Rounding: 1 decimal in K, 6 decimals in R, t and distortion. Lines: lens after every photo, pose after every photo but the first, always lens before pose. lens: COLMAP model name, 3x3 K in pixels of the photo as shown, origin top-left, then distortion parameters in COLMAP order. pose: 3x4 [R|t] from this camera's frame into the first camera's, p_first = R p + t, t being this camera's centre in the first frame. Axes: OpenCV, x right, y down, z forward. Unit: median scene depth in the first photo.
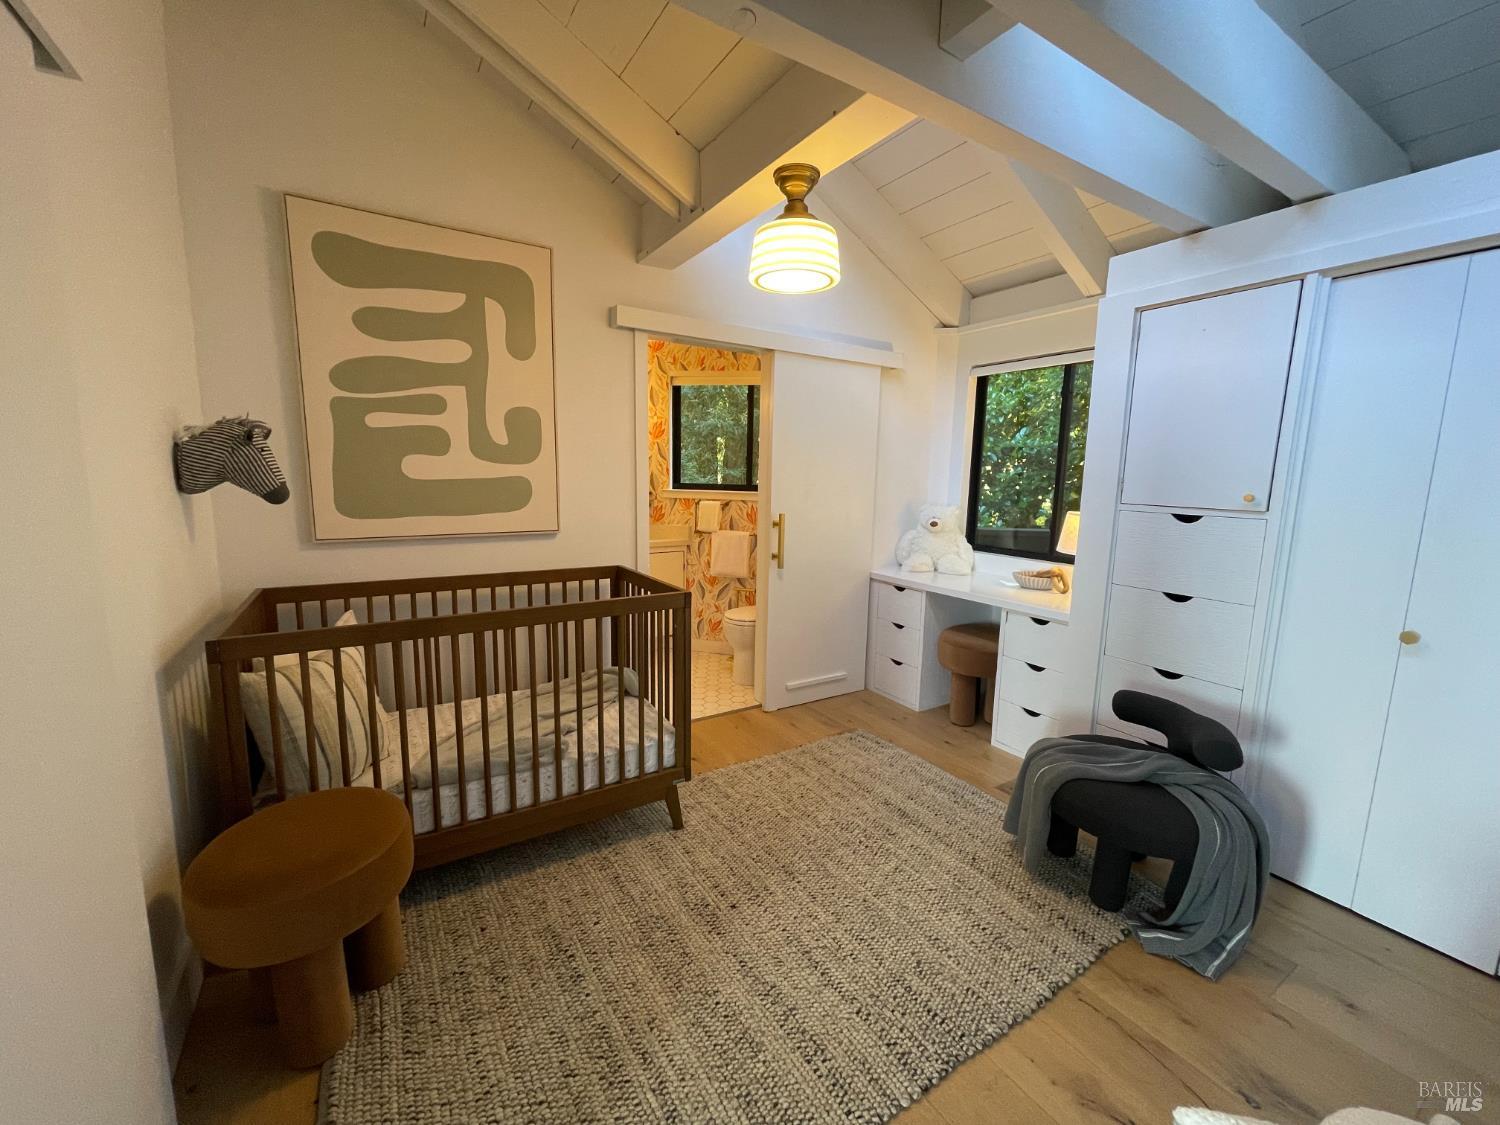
lens RADIAL K [[603.9, 0, 746.6], [0, 603.9, 560.8], [0, 0, 1]] dist [-0.001385, 0.000439]
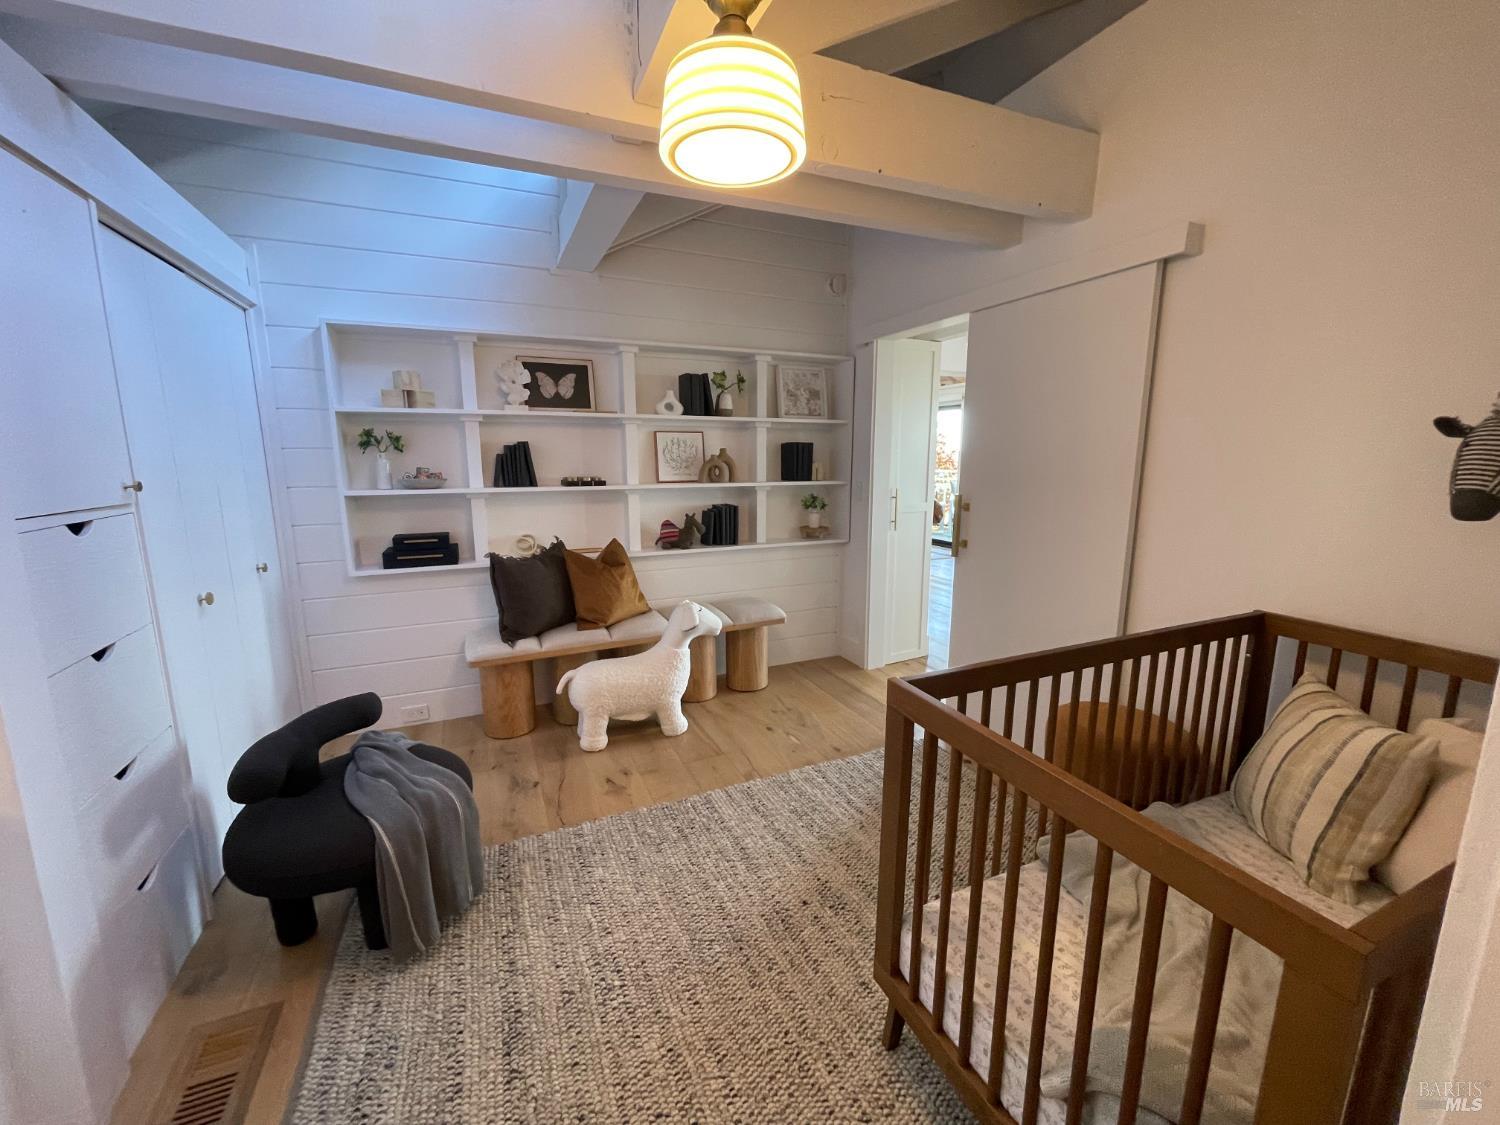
lens RADIAL K [[603.9, 0, 746.6], [0, 603.9, 560.8], [0, 0, 1]] dist [-0.001385, 0.000439]
pose [[-0.990389, -0.041996, 0.131777, -0.035378], [0.002191, 0.947903, 0.318552, -0.286504], [-0.138290, 0.315779, -0.938701, 1.836995]]
